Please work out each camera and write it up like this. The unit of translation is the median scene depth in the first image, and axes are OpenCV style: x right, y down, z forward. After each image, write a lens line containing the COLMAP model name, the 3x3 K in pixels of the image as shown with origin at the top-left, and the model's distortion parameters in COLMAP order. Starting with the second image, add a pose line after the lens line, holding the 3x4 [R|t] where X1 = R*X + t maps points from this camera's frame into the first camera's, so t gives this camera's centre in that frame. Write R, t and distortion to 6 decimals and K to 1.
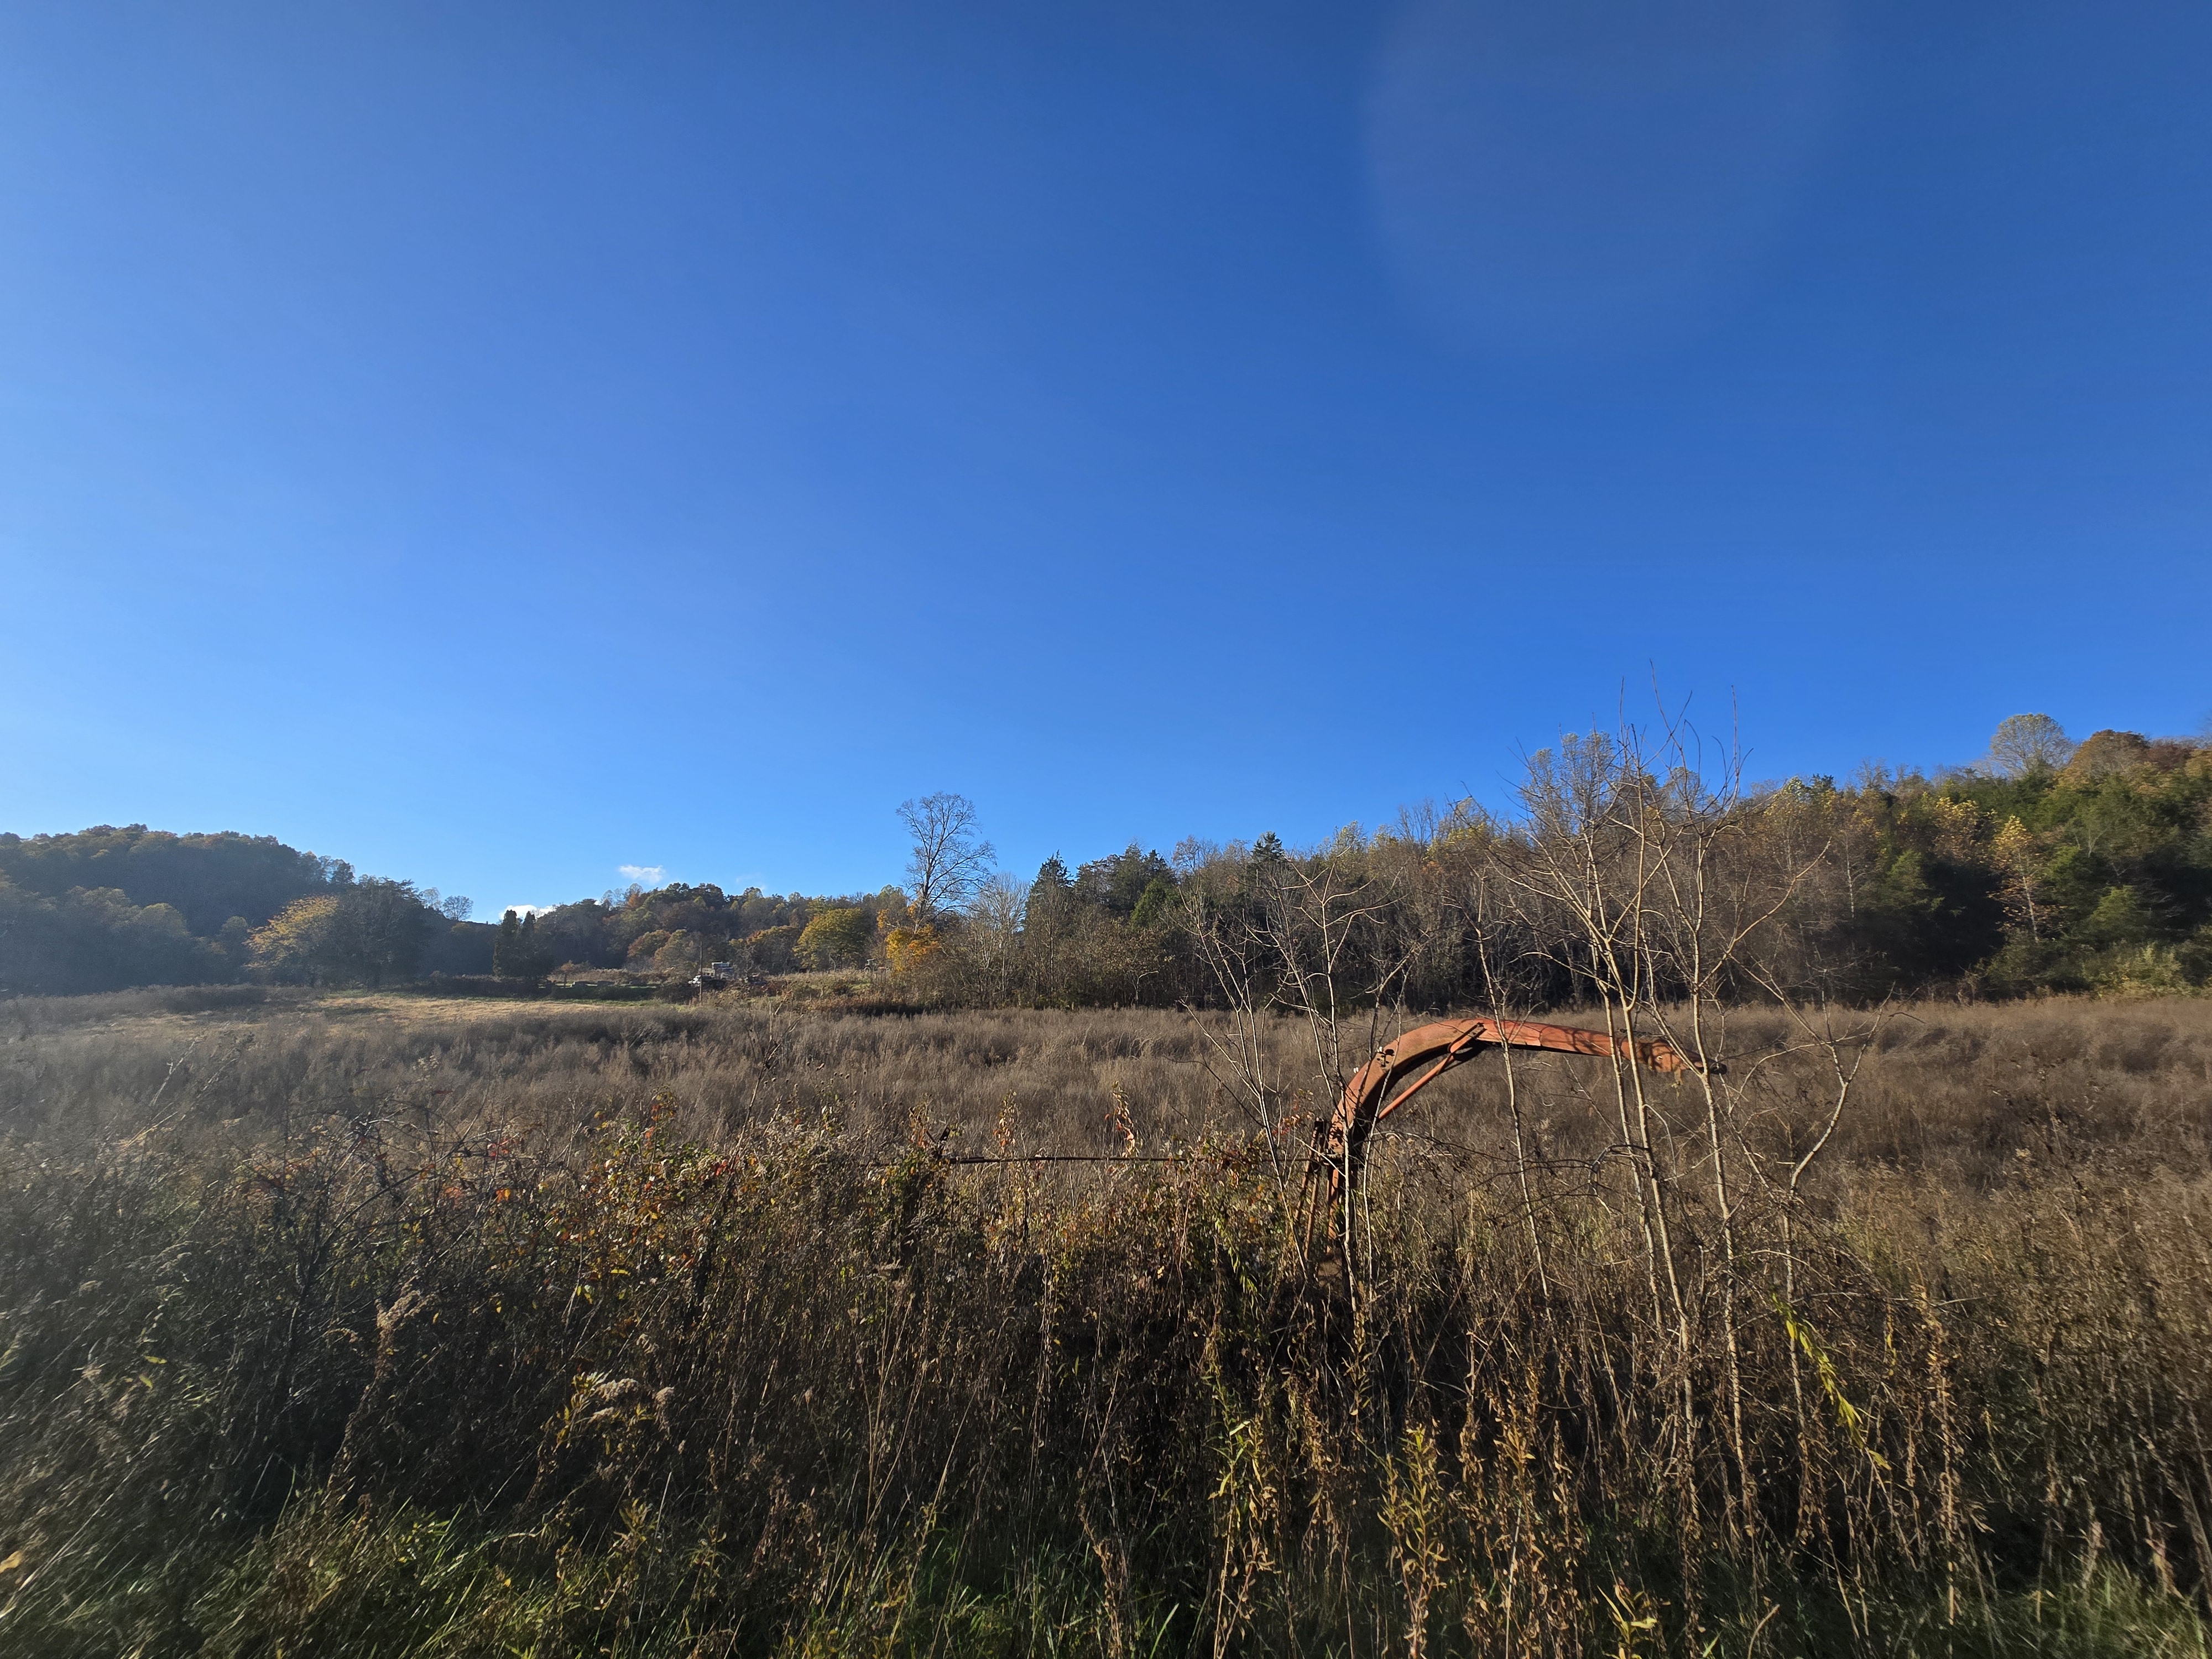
lens RADIAL K [[901.9, 0, 1109.5], [0, 901.9, 830.9], [0, 0, 1]] dist [0.002089, 0.000805]
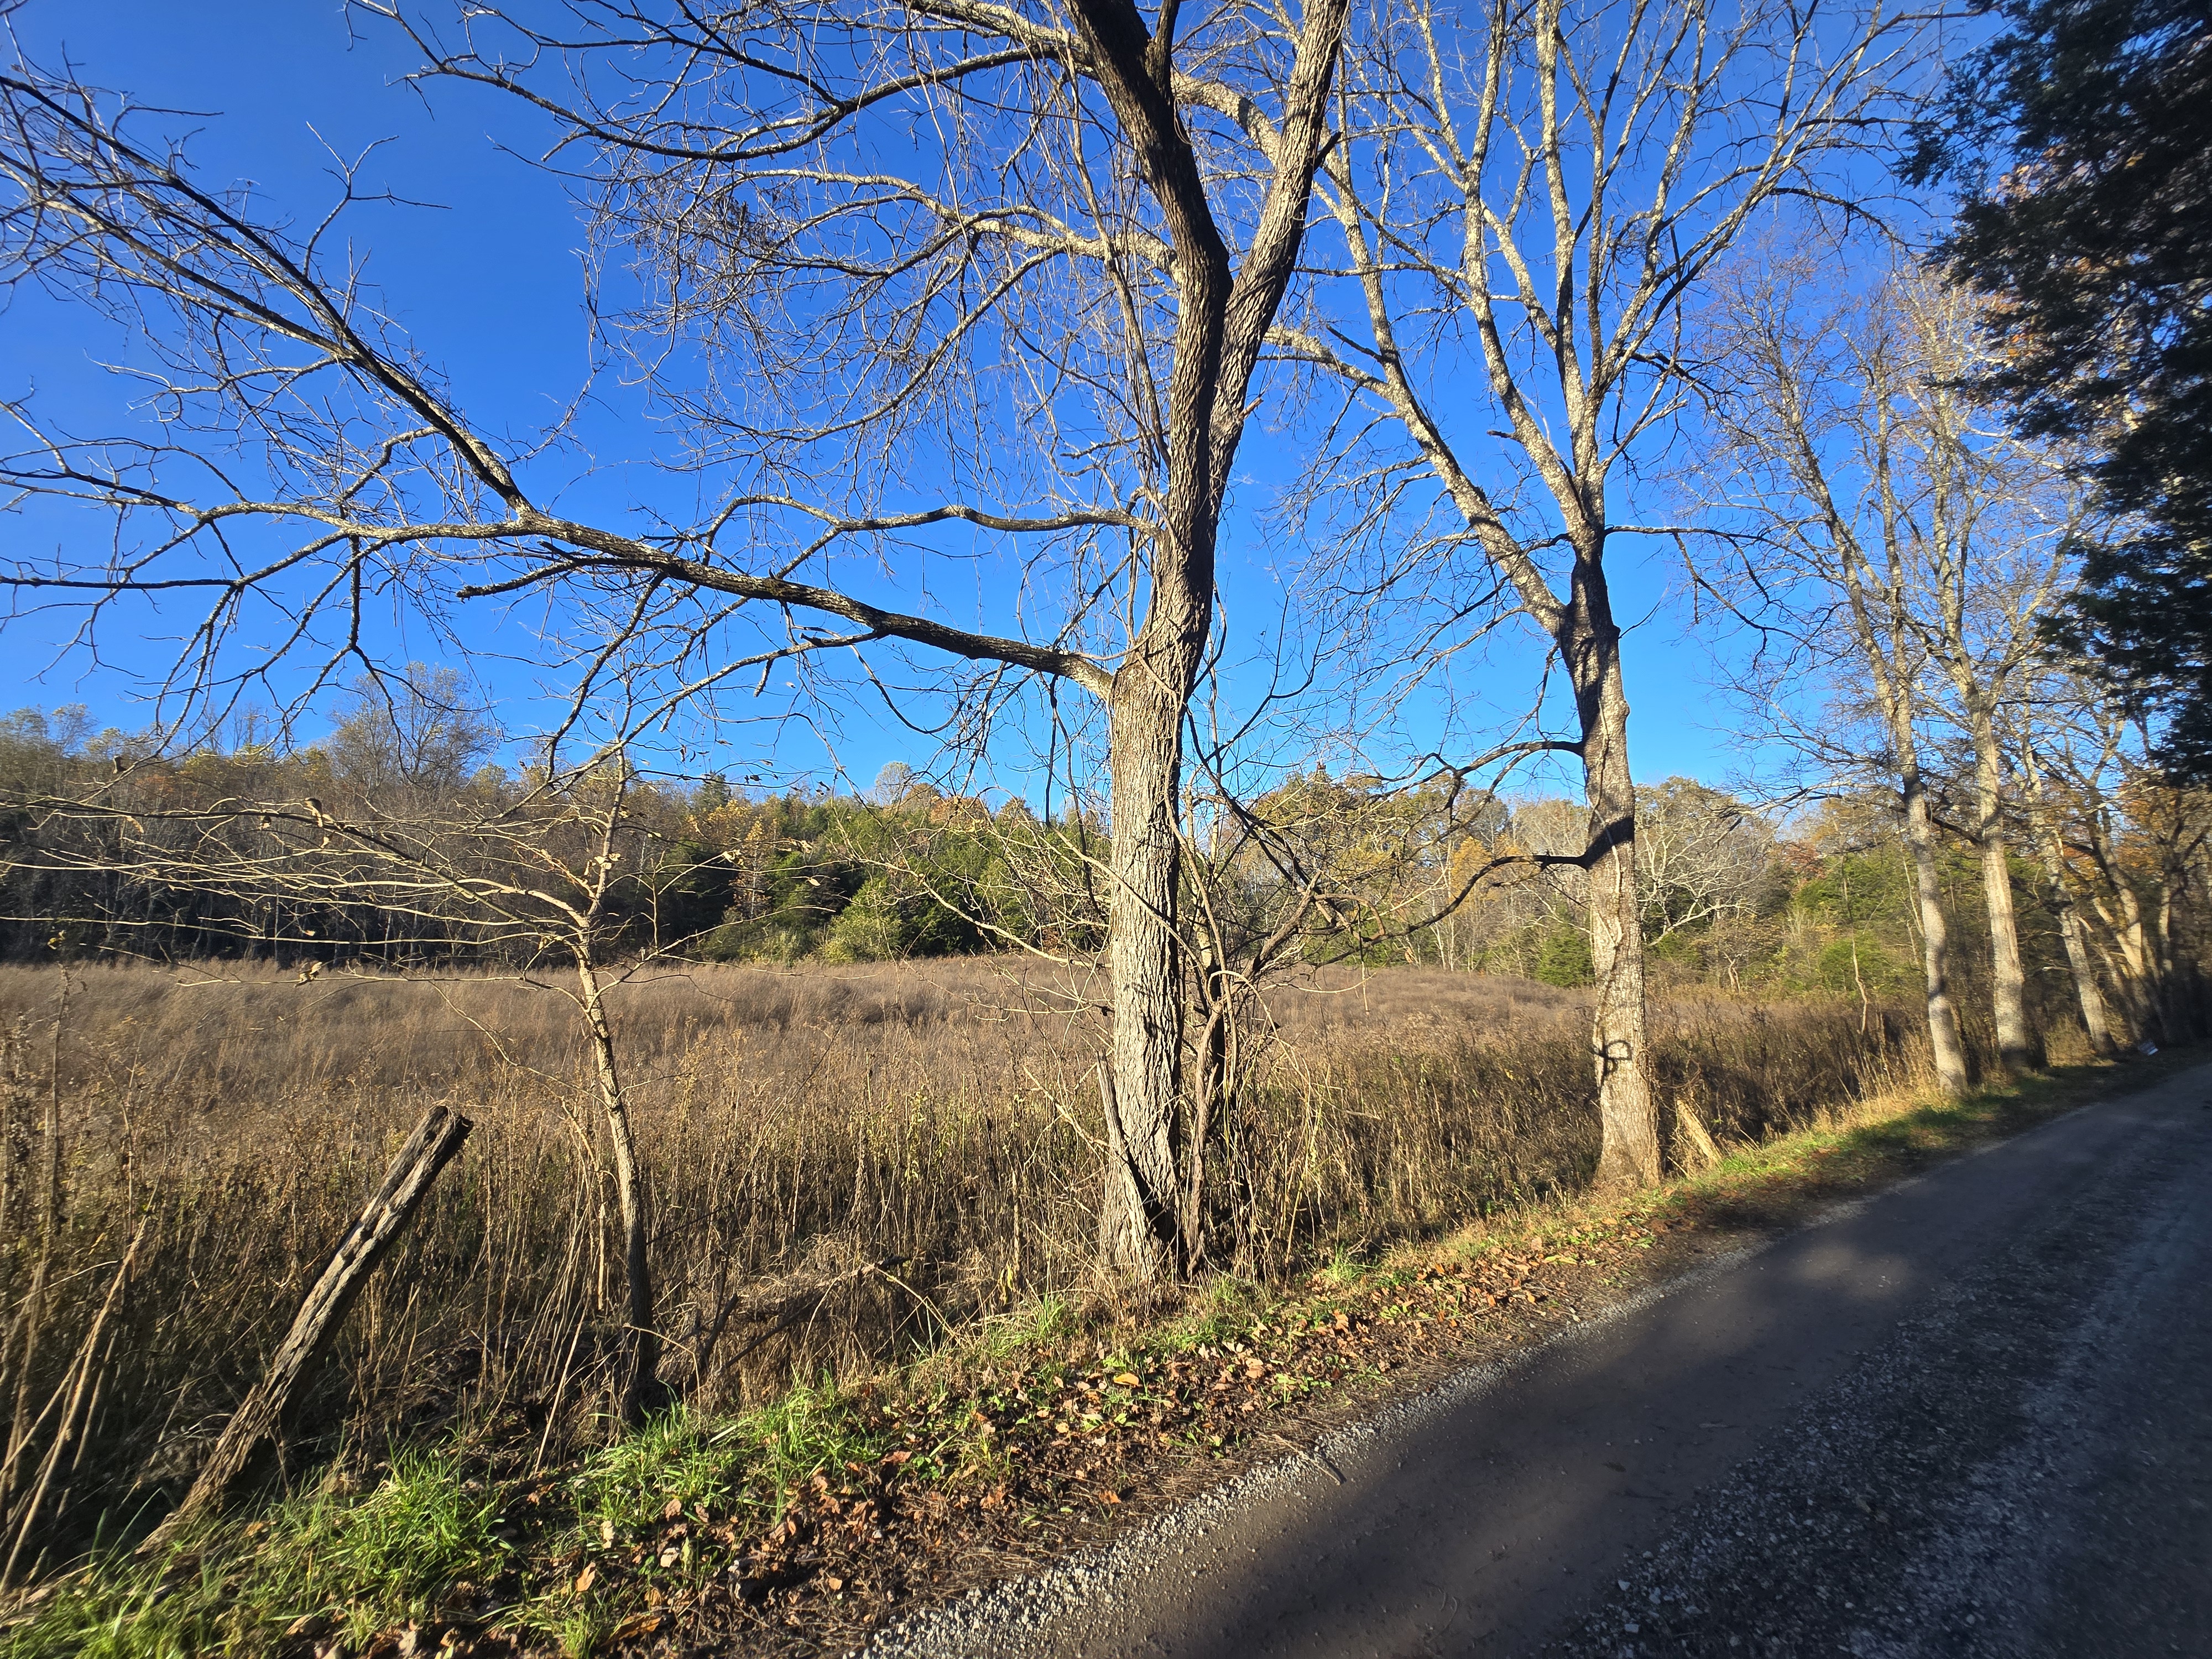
lens RADIAL K [[892.8, 0, 1113.5], [0, 892.8, 833.9], [0, 0, 1]] dist [-0.000098, -0.000057]
pose [[0.564585, 0.138989, 0.813588, 0.286542], [-0.167738, 0.984471, -0.051781, -0.017584], [-0.808151, -0.107235, 0.579131, -0.088631]]
